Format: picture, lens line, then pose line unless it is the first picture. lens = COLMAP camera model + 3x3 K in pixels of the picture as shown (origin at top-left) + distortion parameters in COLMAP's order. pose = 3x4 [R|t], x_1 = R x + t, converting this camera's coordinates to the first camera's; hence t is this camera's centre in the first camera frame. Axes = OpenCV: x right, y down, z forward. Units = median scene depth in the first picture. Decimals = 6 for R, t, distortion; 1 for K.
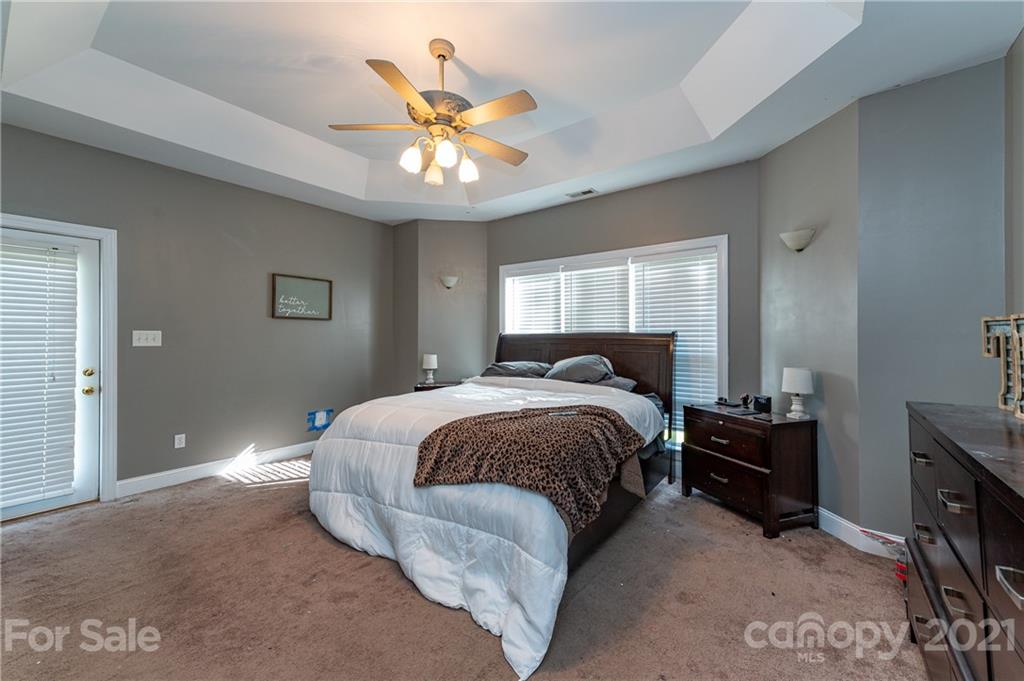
lens RADIAL K [[402.4, 0, 515.2], [0, 402.4, 348.2], [0, 0, 1]] dist [0.018381, -0.000055]
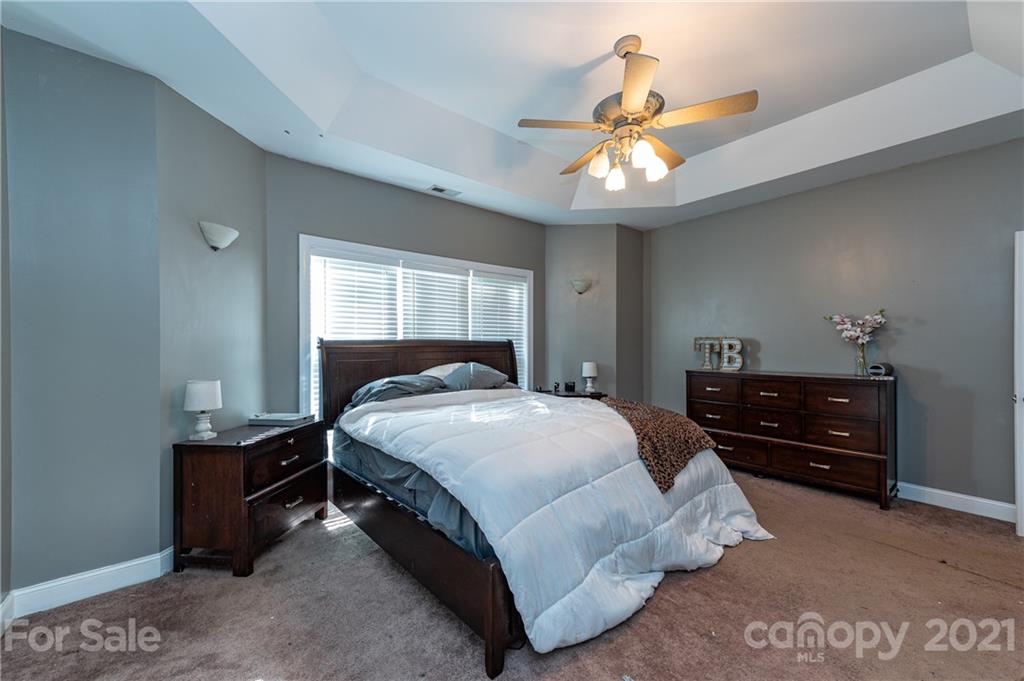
lens RADIAL K [[402.4, 0, 515.2], [0, 402.4, 348.2], [0, 0, 1]] dist [0.018381, -0.000055]
pose [[0.219379, -0.011358, 0.975574, -0.721679], [0.030729, 0.999517, 0.004726, -0.018788], [-0.975156, 0.028942, 0.219622, 0.647087]]
